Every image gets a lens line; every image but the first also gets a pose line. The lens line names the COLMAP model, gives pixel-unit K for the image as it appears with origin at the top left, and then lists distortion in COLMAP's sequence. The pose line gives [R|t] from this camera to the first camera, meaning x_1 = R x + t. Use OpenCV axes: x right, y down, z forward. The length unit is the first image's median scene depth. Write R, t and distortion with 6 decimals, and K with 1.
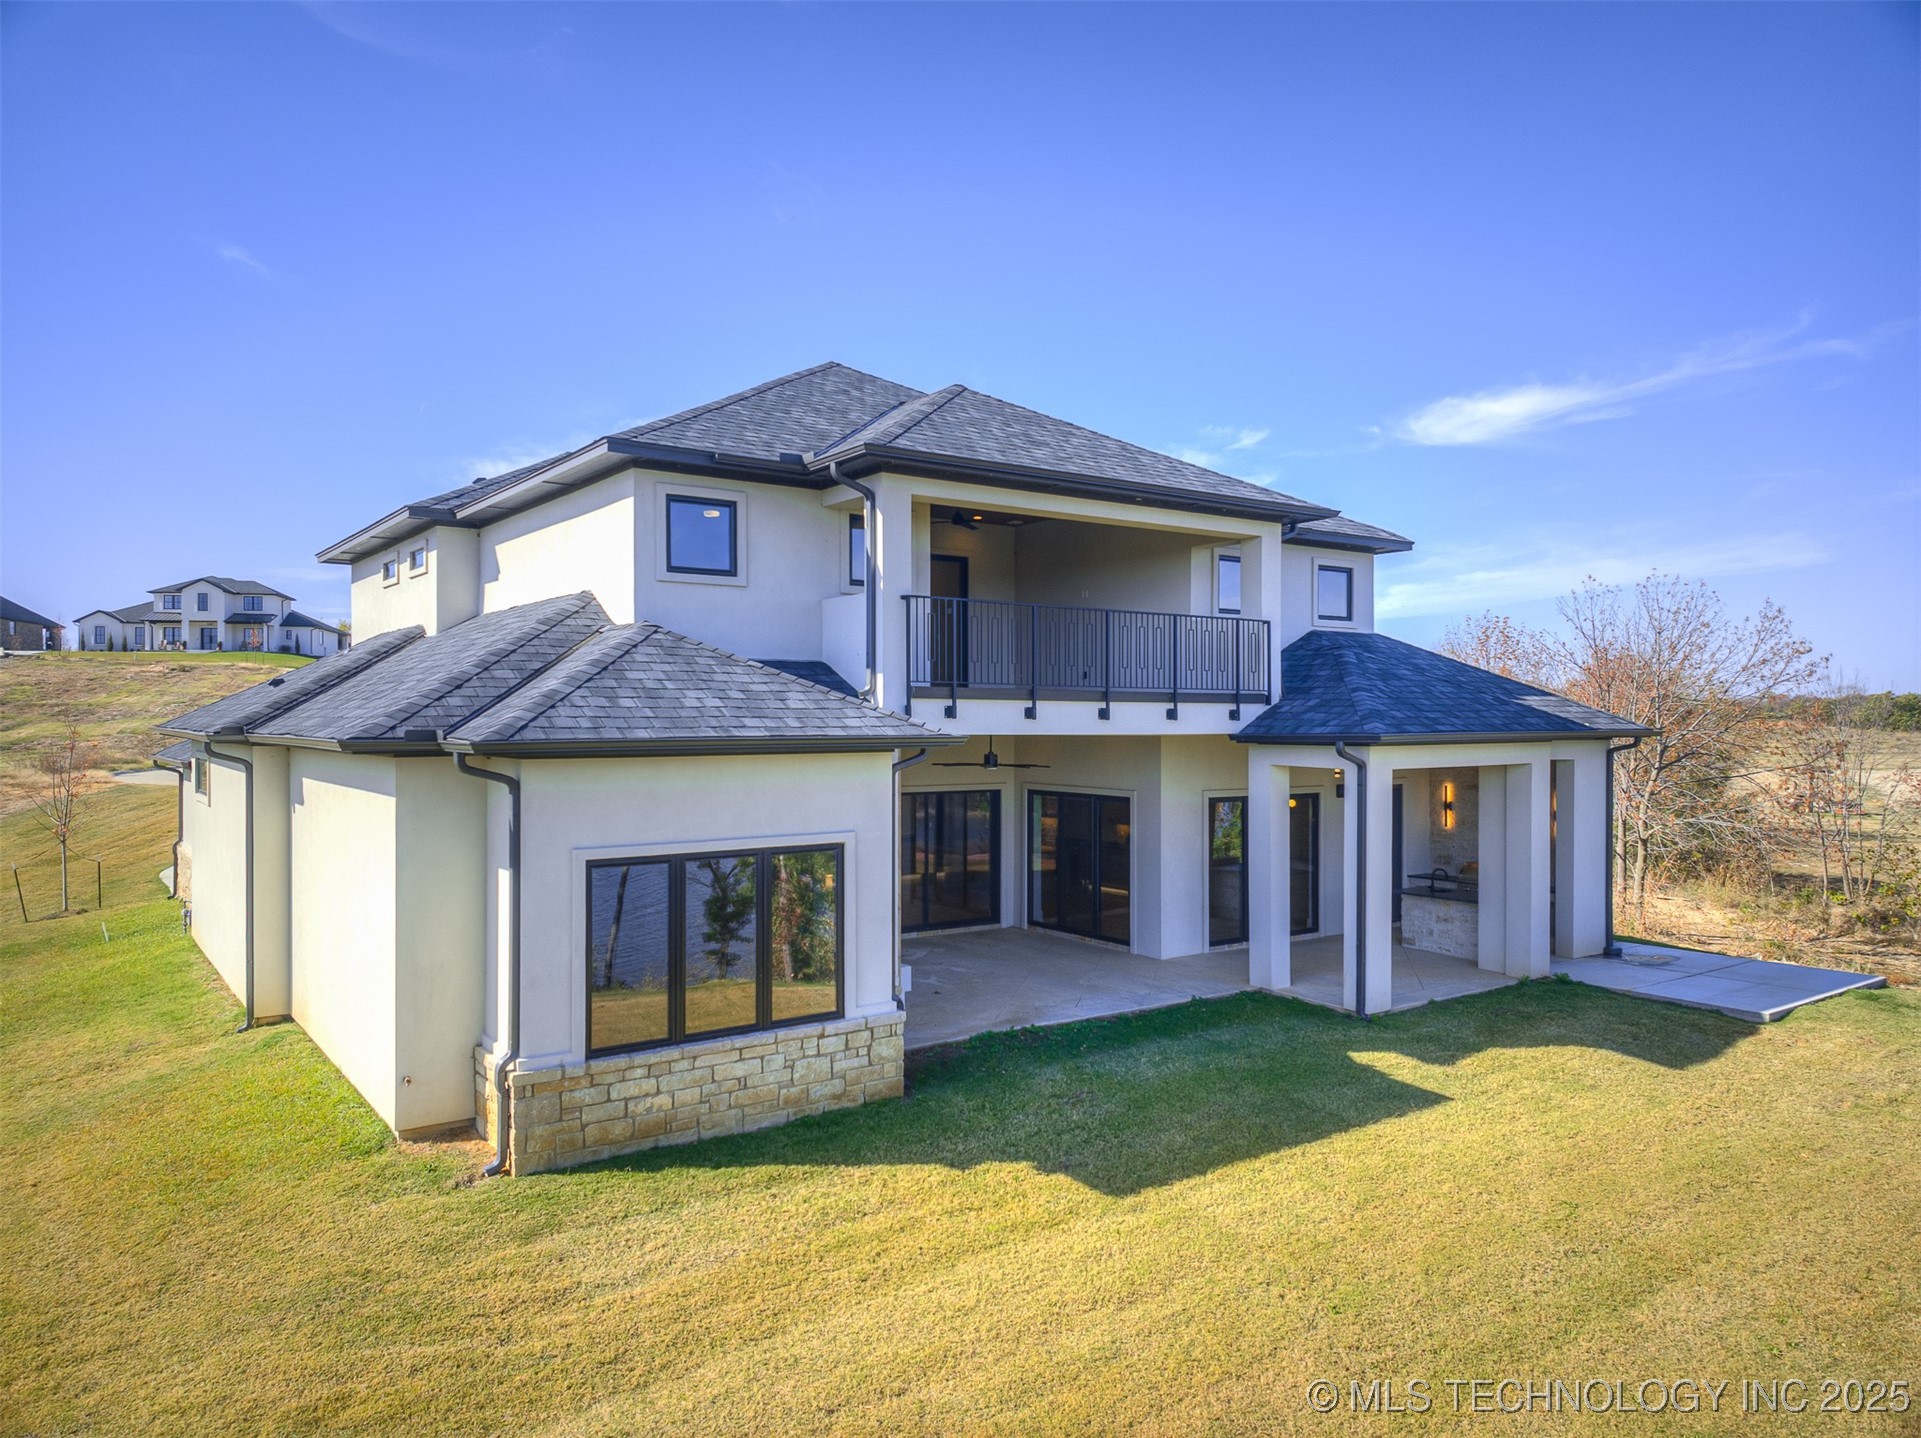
lens RADIAL K [[1299.4, 0, 948.5], [0, 1299.4, 721.5], [0, 0, 1]] dist [0.050492, -0.070281]
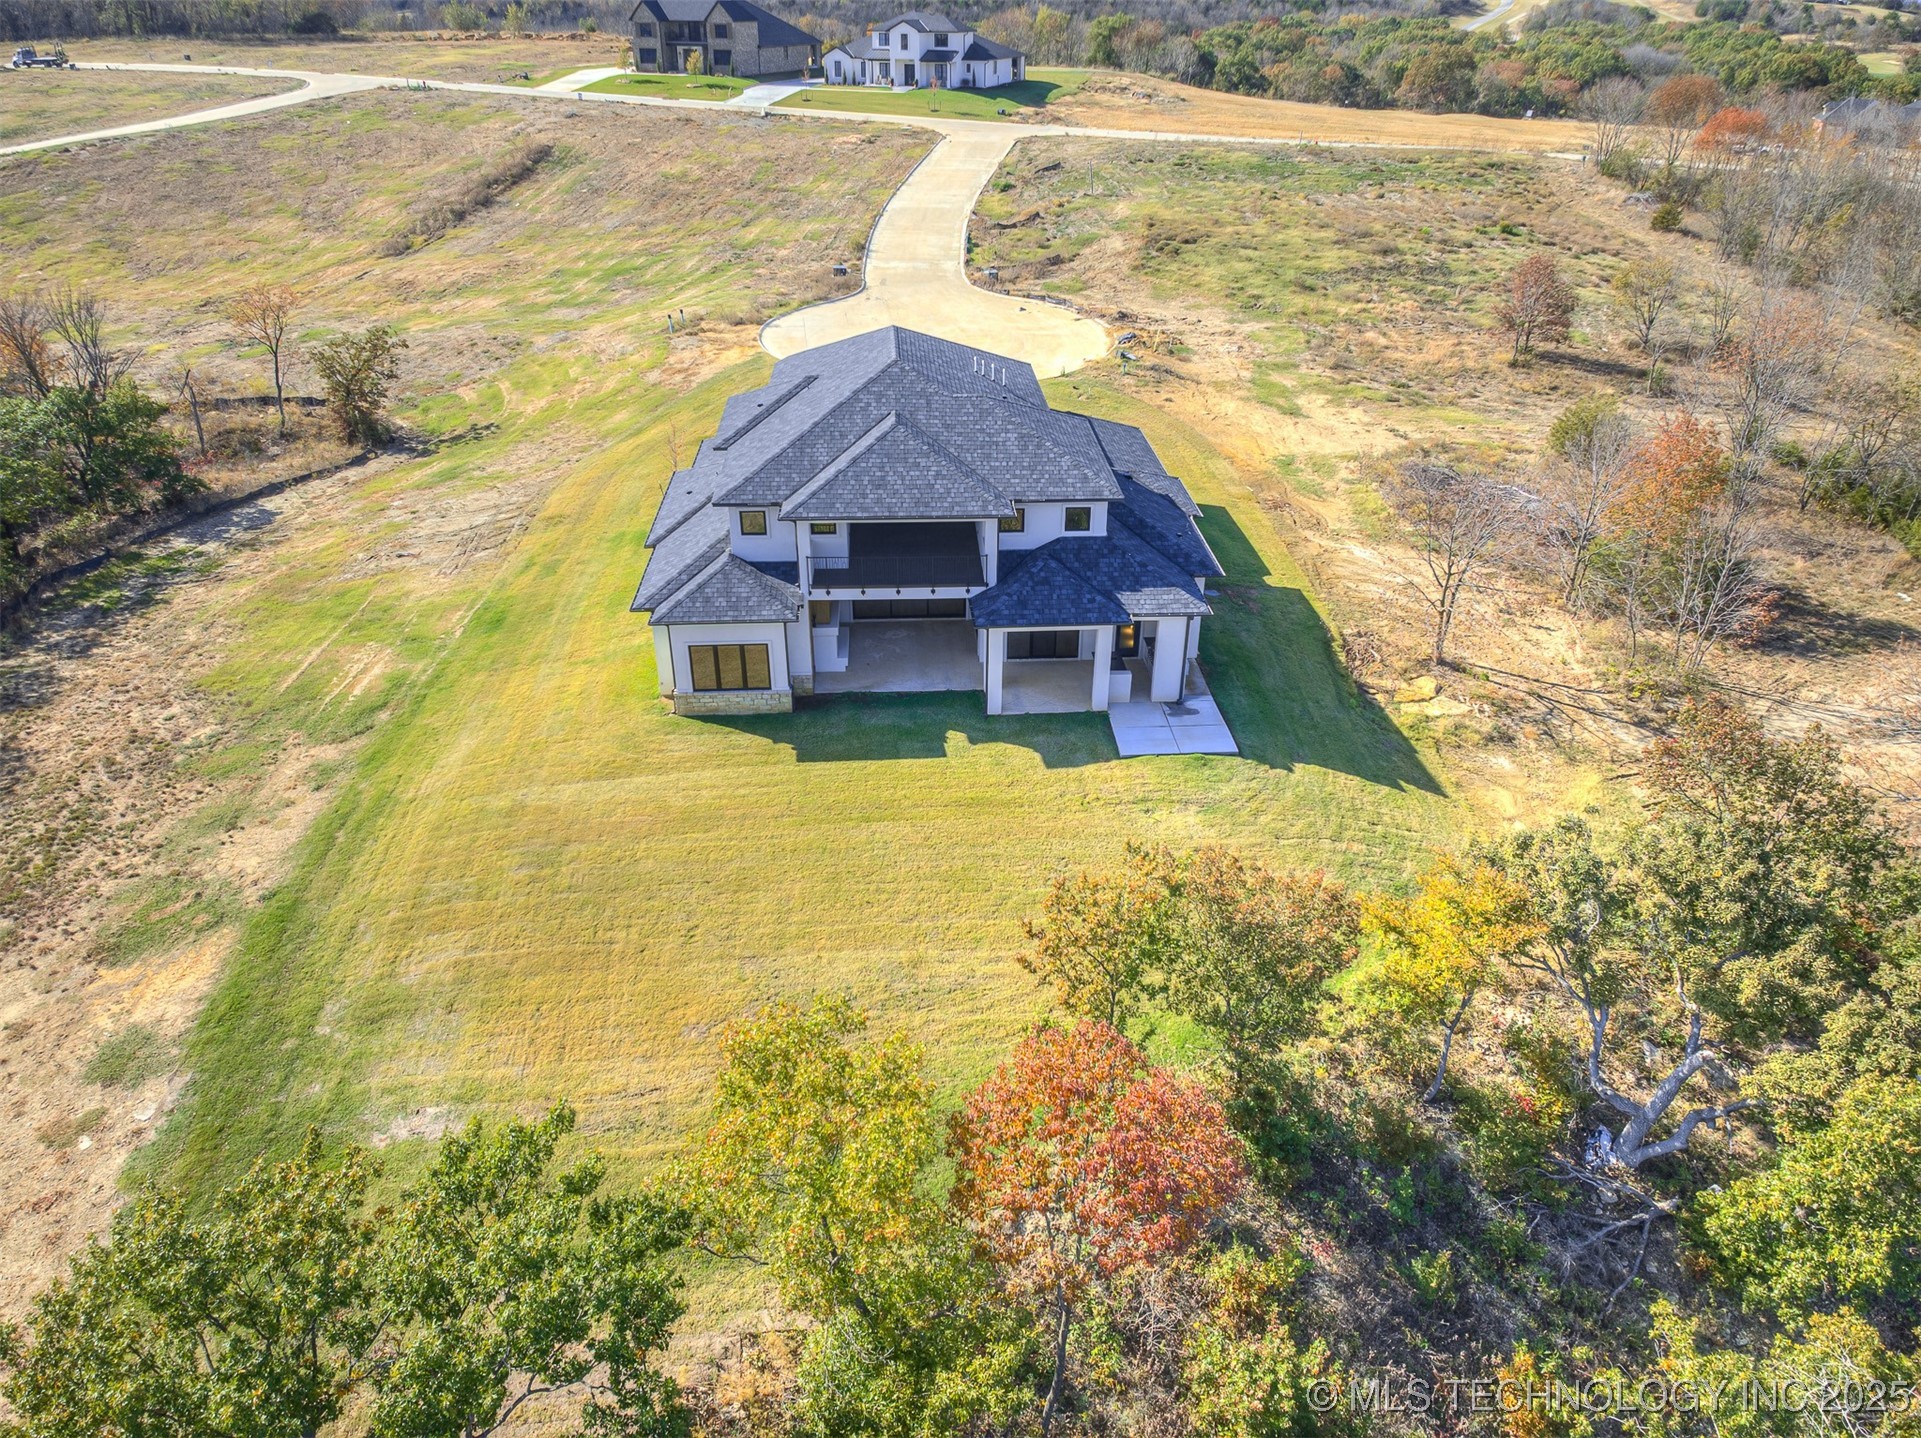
lens RADIAL K [[1292.8, 0, 960.5], [0, 1292.8, 719.0], [0, 0, 1]] dist [0.005400, 0.000385]
pose [[0.850783, 0.261643, -0.455753, 1.910374], [-0.004163, 0.870575, 0.492017, -1.377795], [0.525501, -0.416703, 0.741760, -1.289657]]
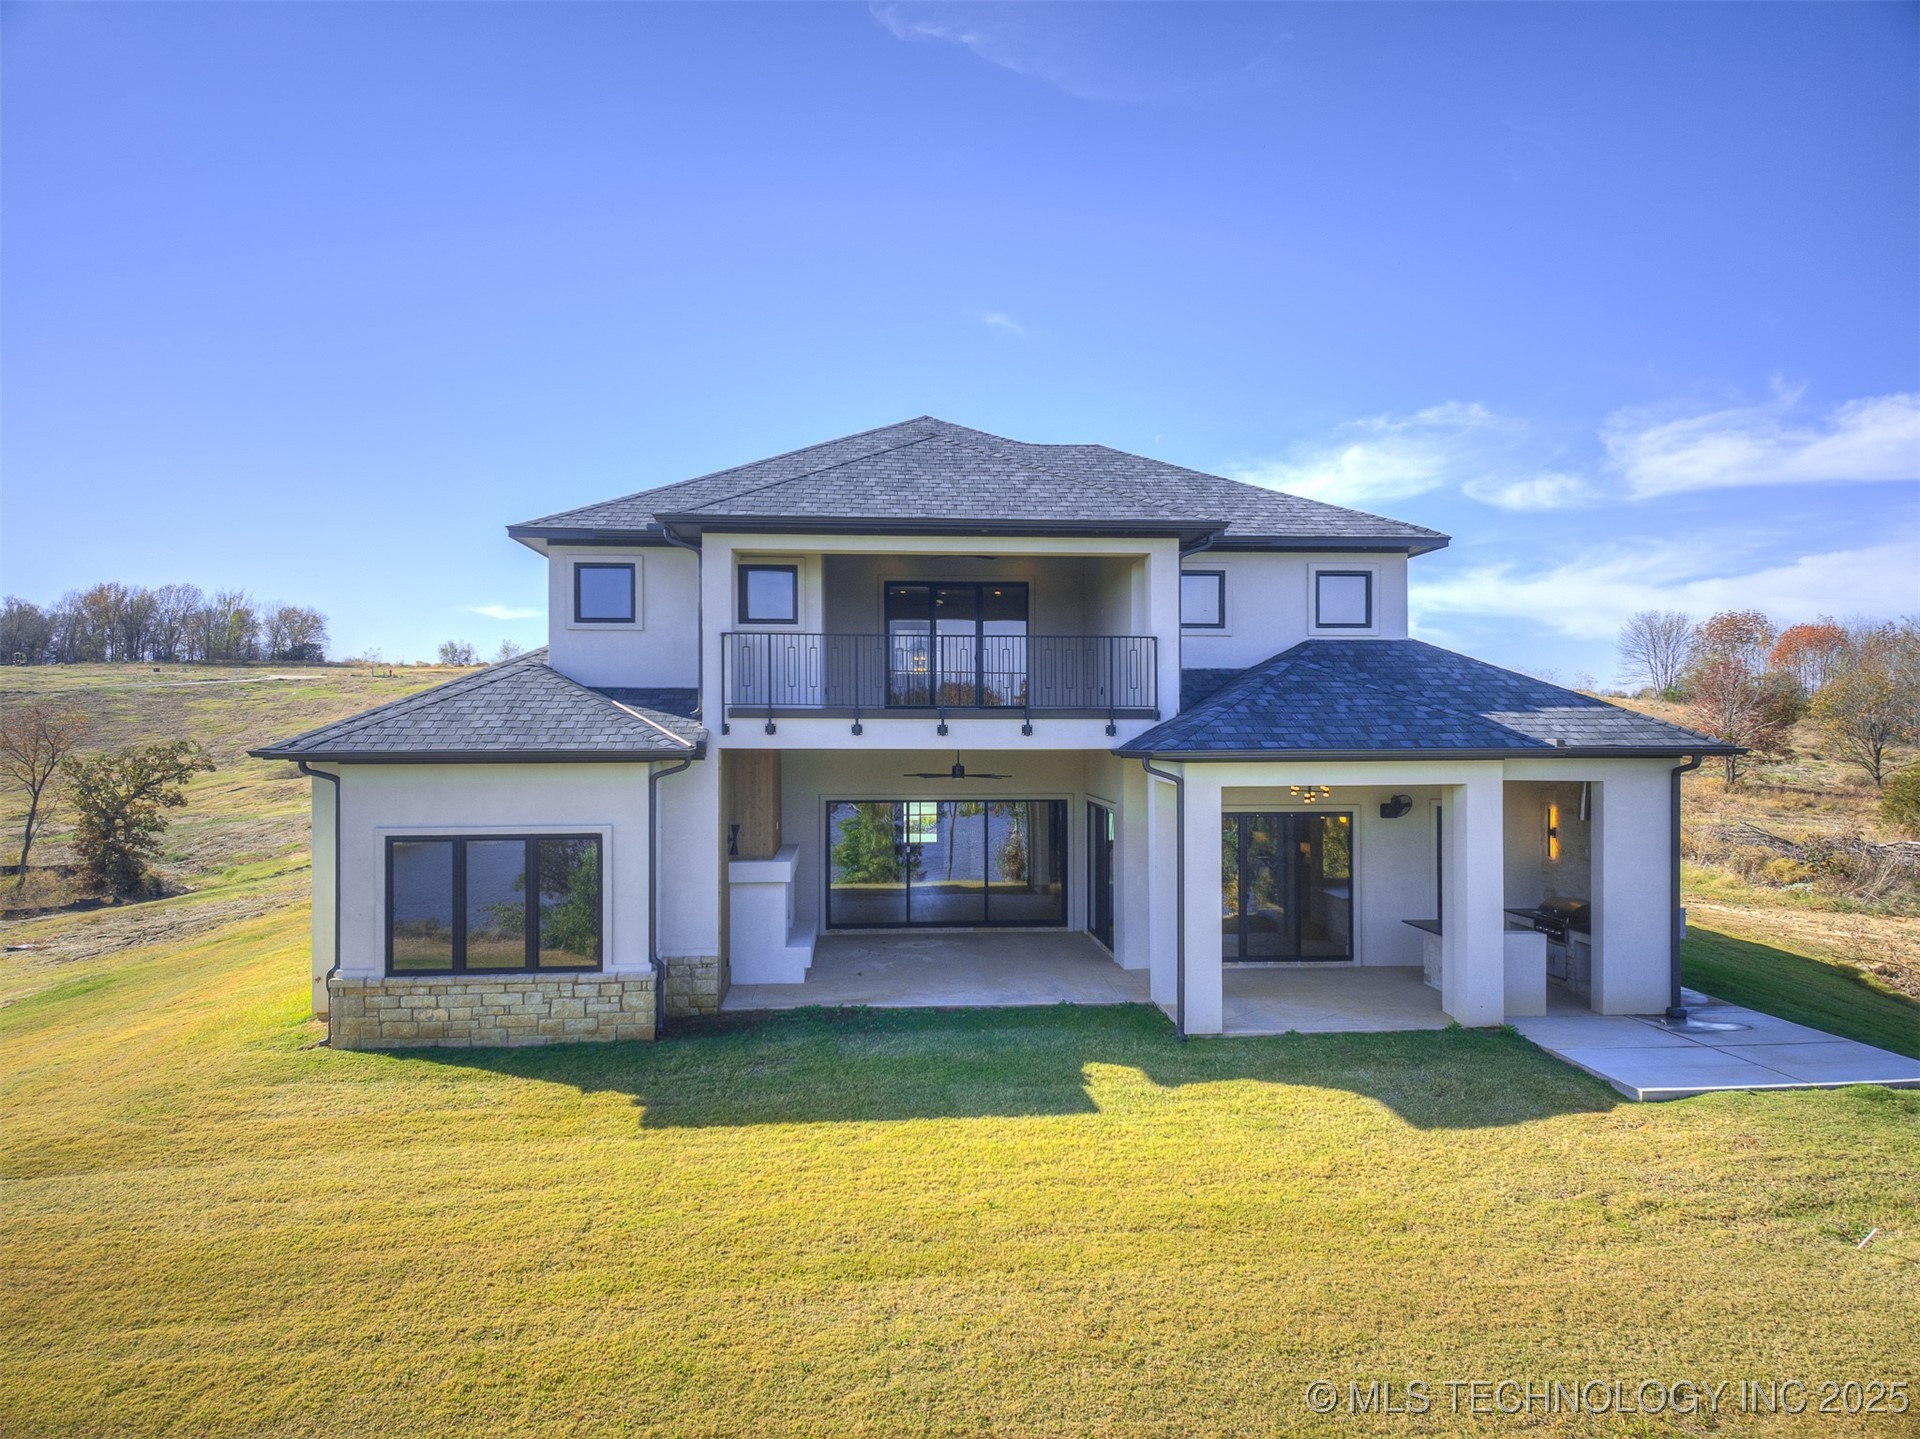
lens RADIAL K [[1298.8, 0, 948.0], [0, 1298.8, 722.0], [0, 0, 1]] dist [0.050492, -0.070281]
pose [[0.858219, -0.003549, -0.513272, 0.864603], [0.001200, 0.999987, -0.004908, -0.009324], [0.513282, 0.003596, 0.858212, 0.079681]]
